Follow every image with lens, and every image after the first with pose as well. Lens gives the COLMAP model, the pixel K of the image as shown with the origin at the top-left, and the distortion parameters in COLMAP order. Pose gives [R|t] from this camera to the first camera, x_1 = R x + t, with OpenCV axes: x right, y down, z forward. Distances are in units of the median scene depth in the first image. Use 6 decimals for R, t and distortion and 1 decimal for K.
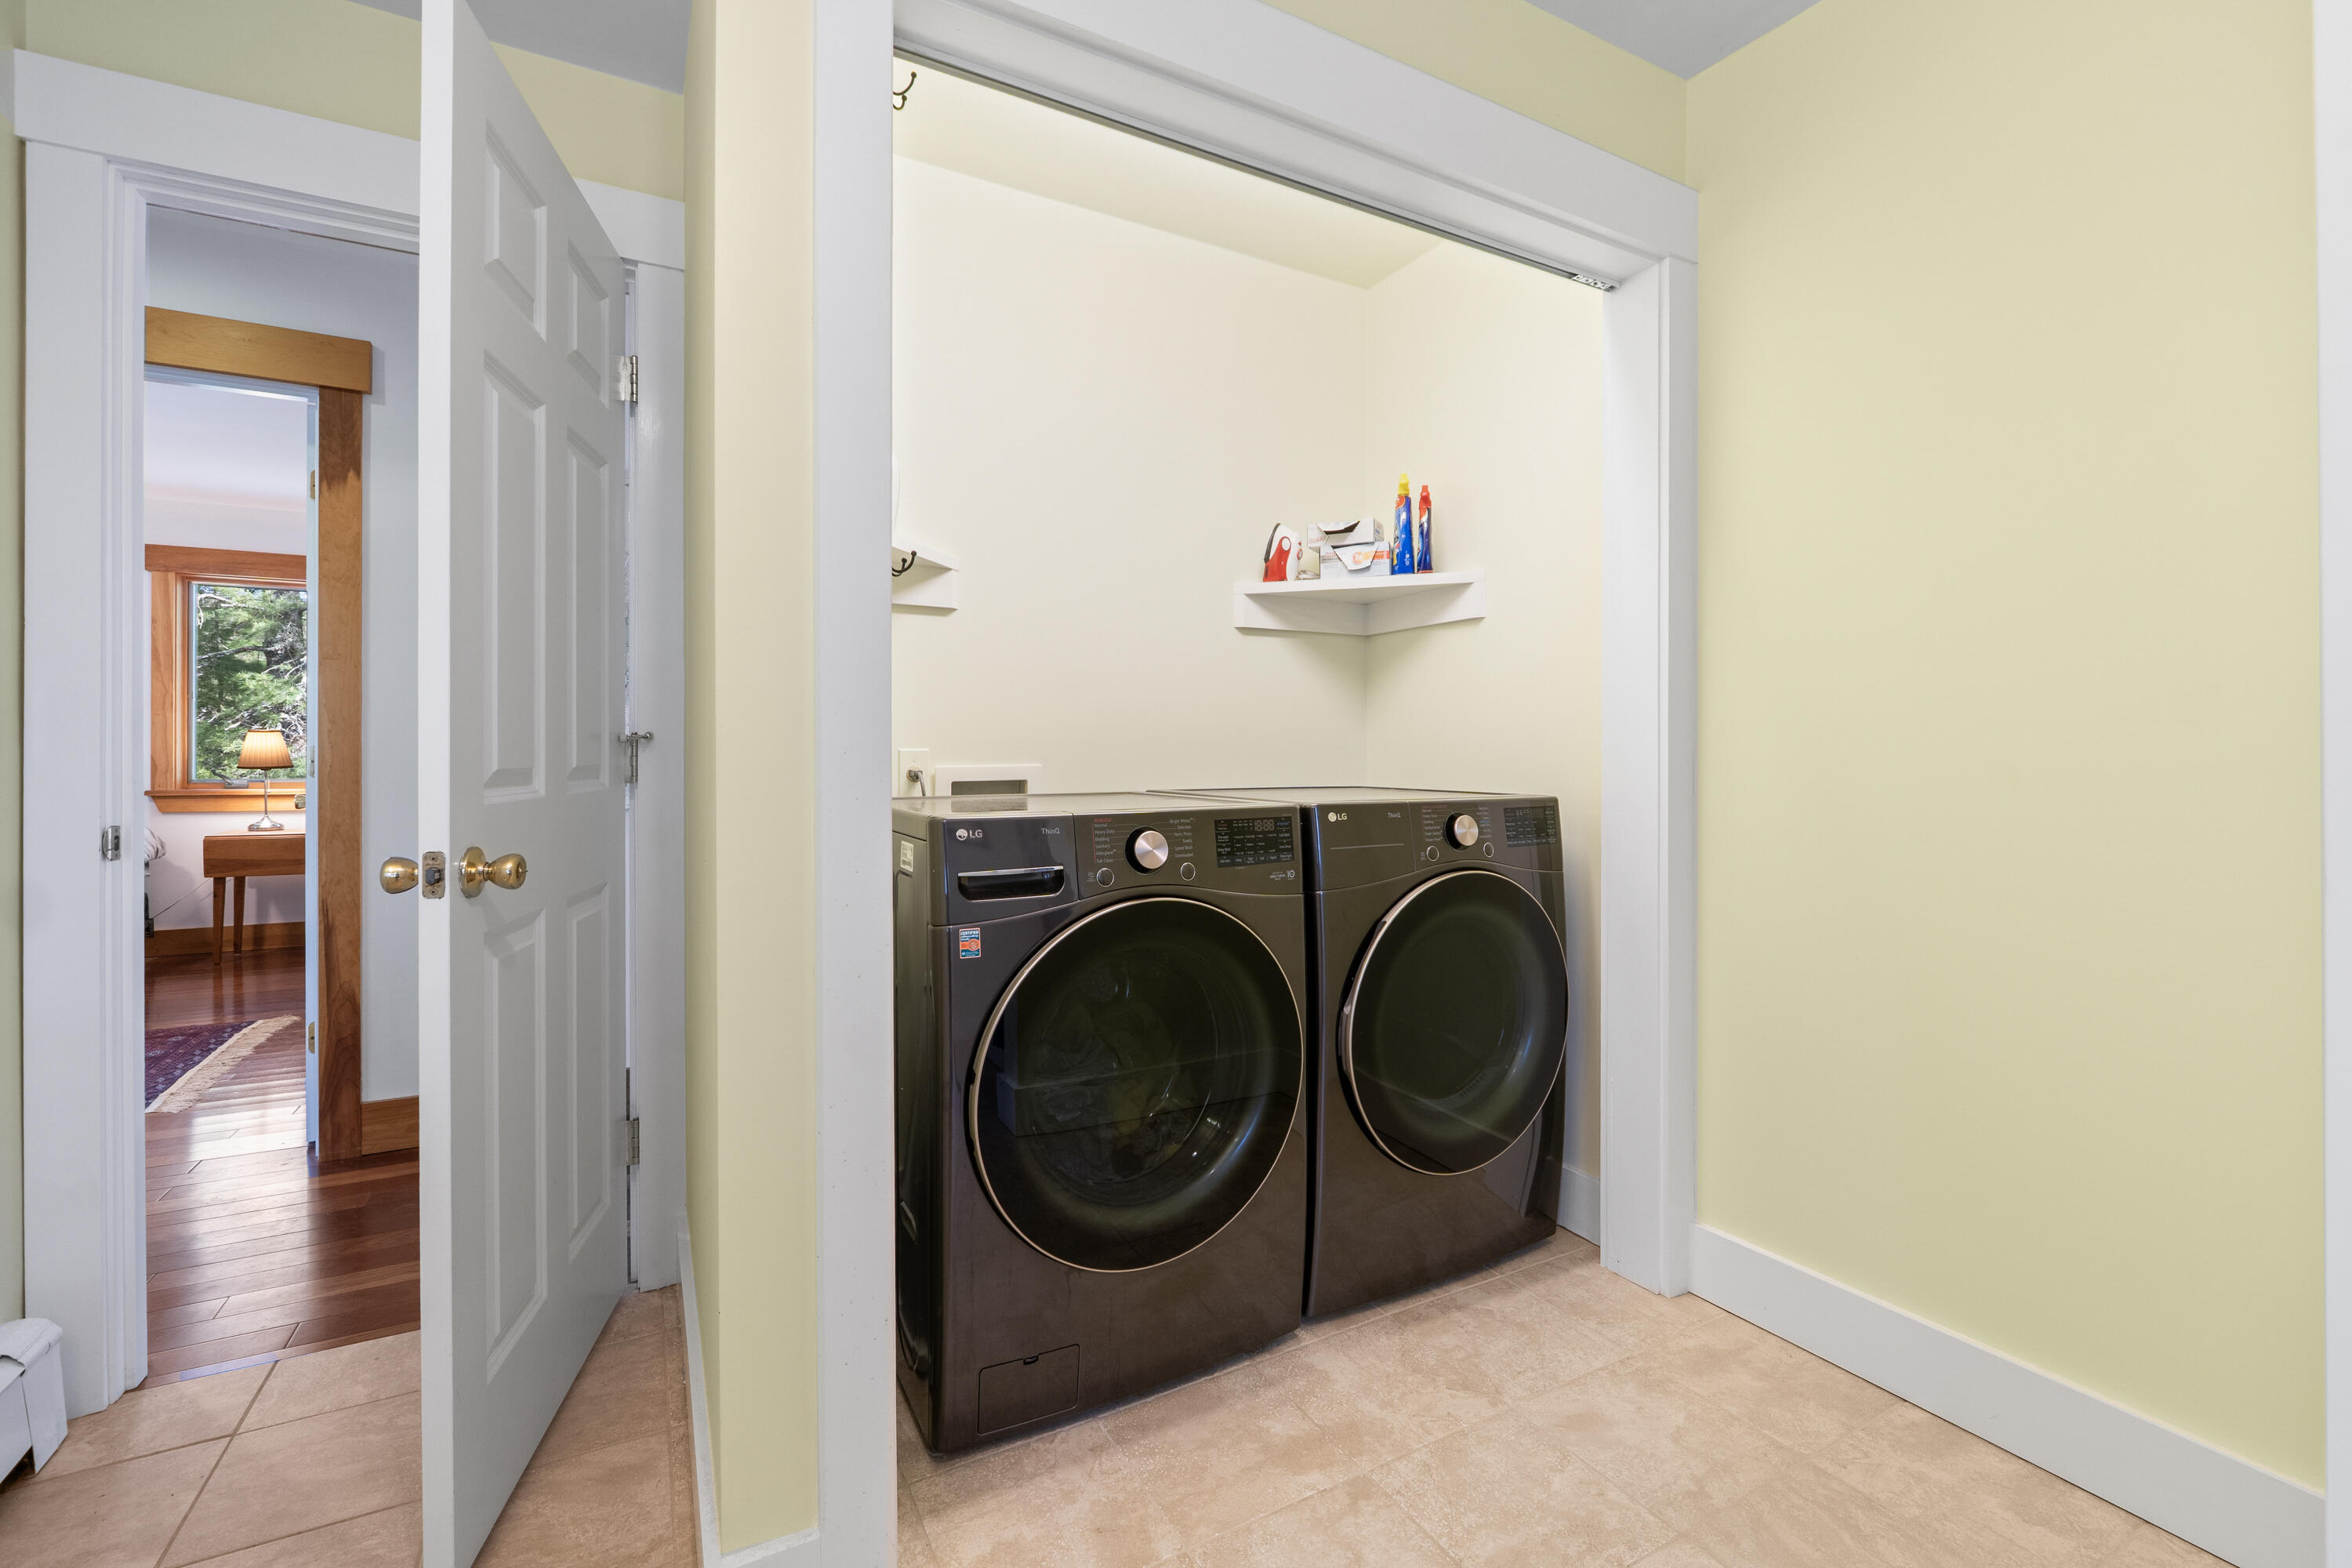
lens RADIAL K [[982.0, 0, 1172.7], [0, 982.0, 759.9], [0, 0, 1]] dist [-0.008578, 0.000362]
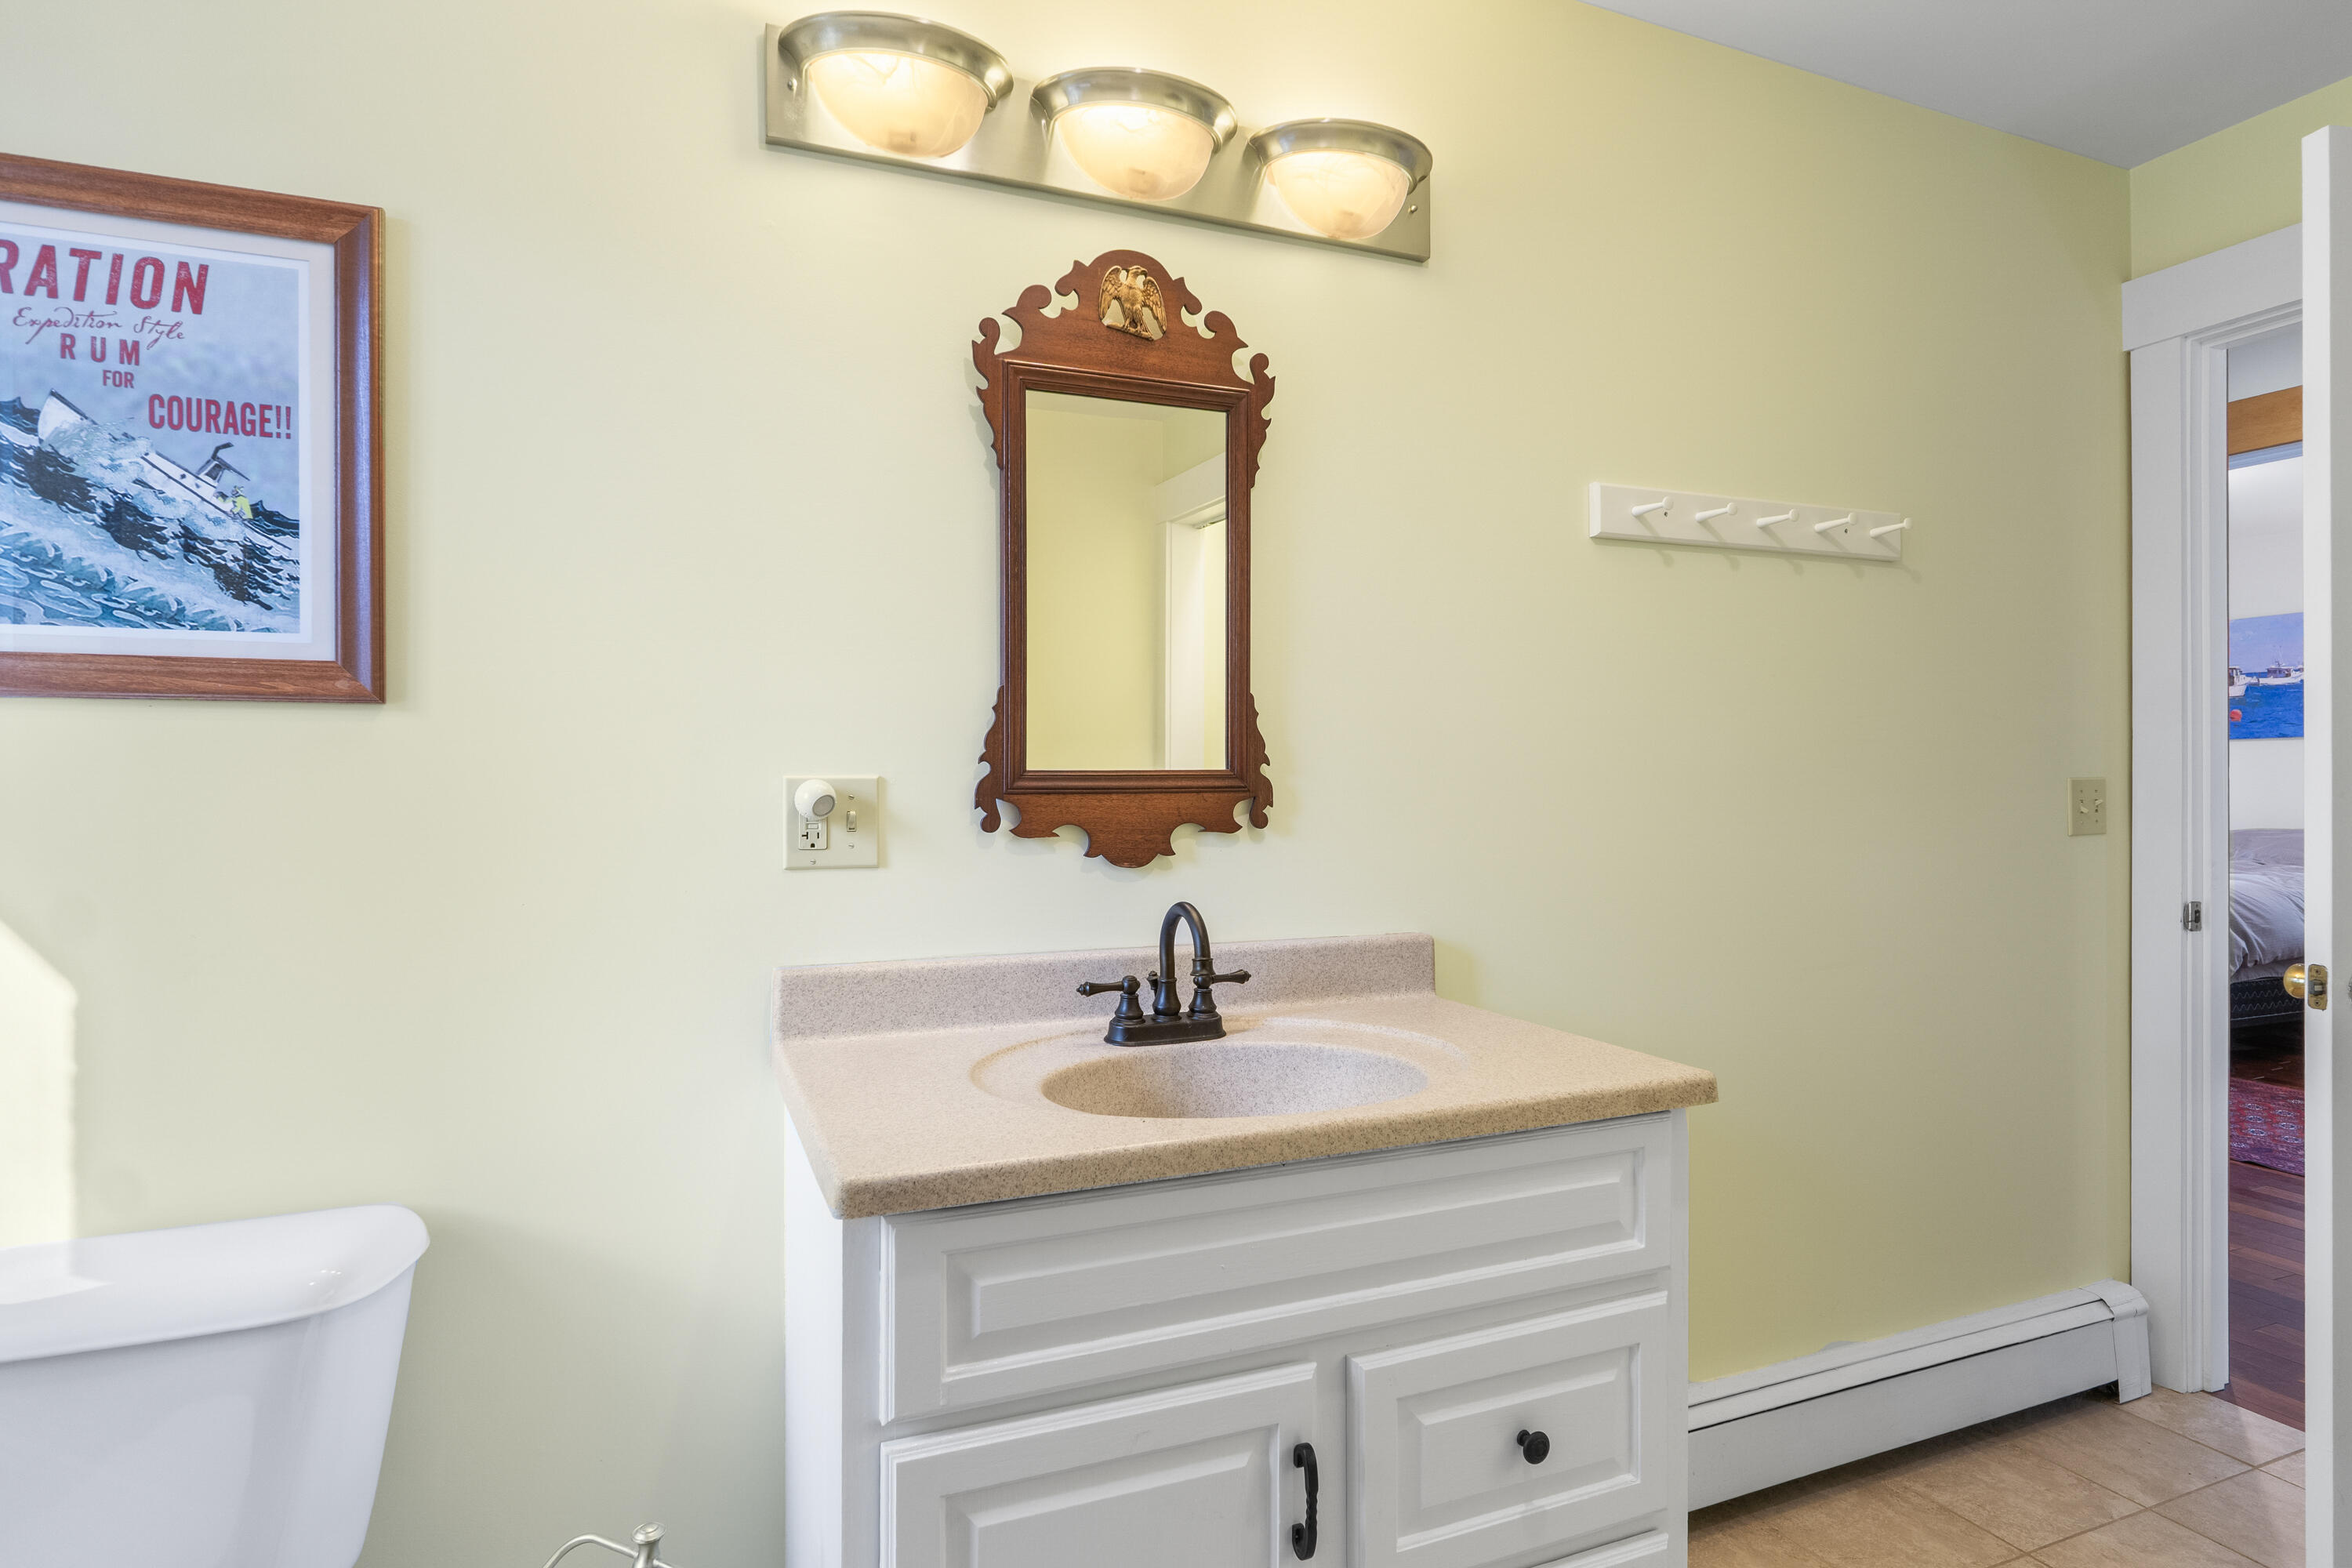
lens RADIAL K [[1279.4, 0, 1179.5], [0, 1279.4, 777.4], [0, 0, 1]] dist [0.001657, 0.000357]
pose [[-0.101618, 0.002230, -0.994821, 0.604147], [0.001431, 0.999997, 0.002096, -0.091560], [0.994822, -0.001211, -0.101621, -0.063819]]
